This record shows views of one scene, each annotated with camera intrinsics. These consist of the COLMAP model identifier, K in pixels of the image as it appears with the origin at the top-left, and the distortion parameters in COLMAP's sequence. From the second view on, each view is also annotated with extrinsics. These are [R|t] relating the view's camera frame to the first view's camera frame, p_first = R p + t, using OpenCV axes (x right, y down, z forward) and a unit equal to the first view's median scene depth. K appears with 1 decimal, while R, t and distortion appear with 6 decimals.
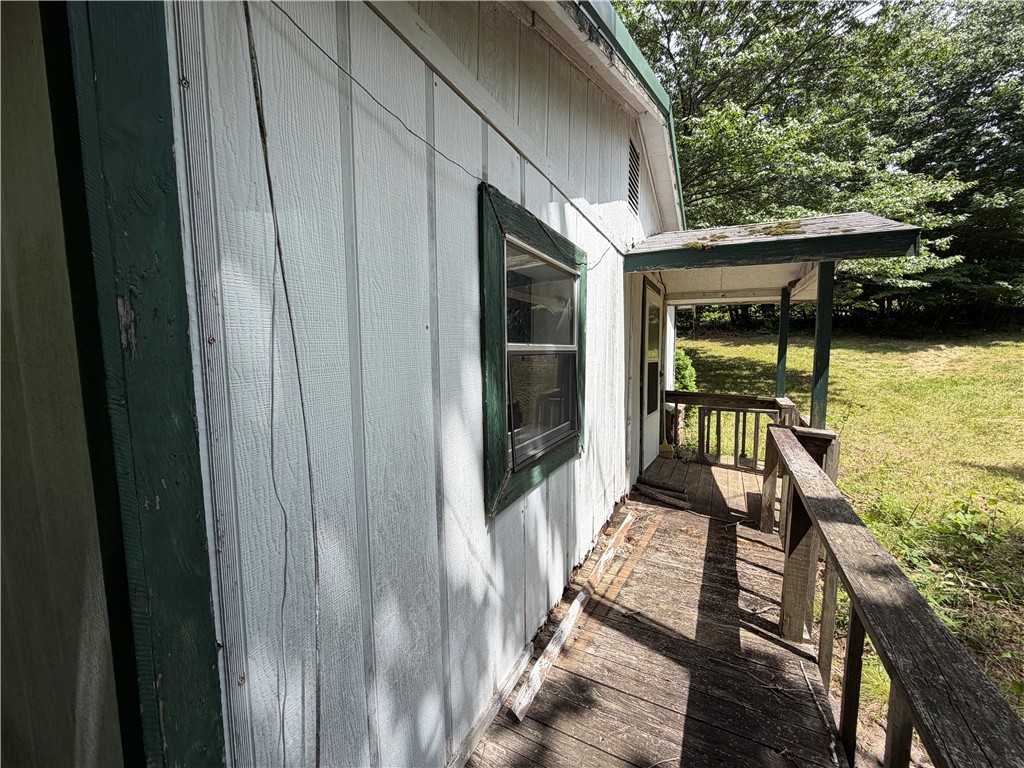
lens RADIAL K [[408.4, 0, 509.8], [0, 408.4, 384.6], [0, 0, 1]] dist [-0.002024, 0.000800]
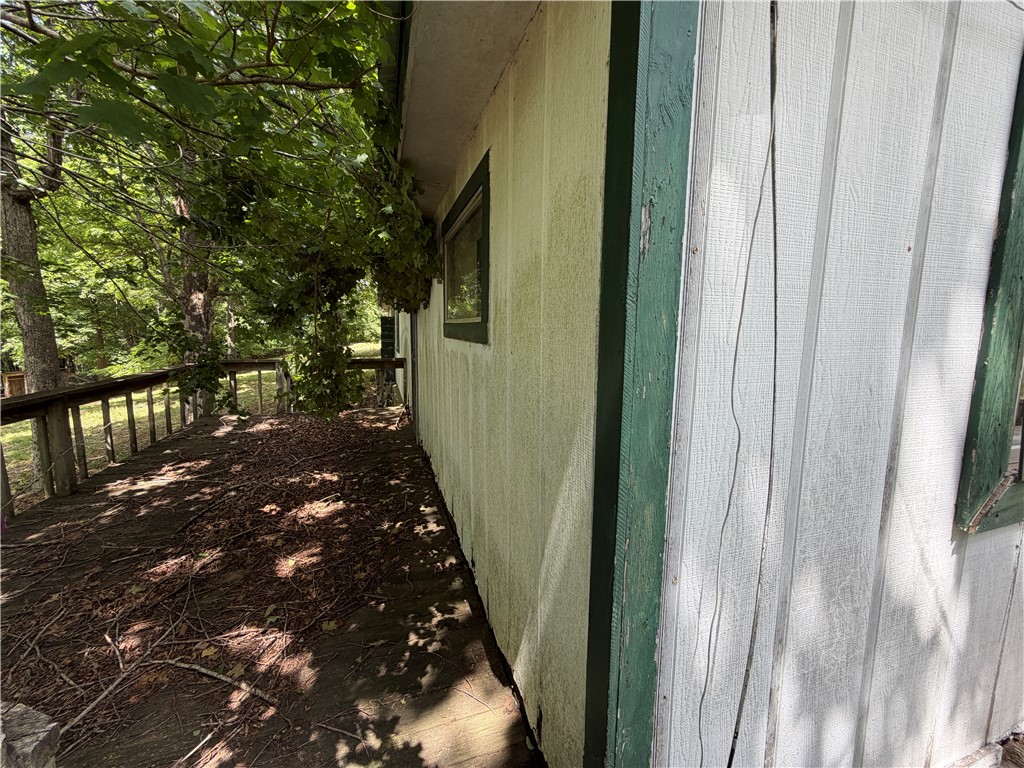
lens RADIAL K [[408.4, 0, 513.1], [0, 408.4, 383.5], [0, 0, 1]] dist [-0.002024, 0.000800]
pose [[0.710412, 0.106736, -0.695645, -0.172972], [-0.081157, 0.994263, 0.069674, 0.111621], [0.699091, 0.006959, 0.714999, -0.038467]]
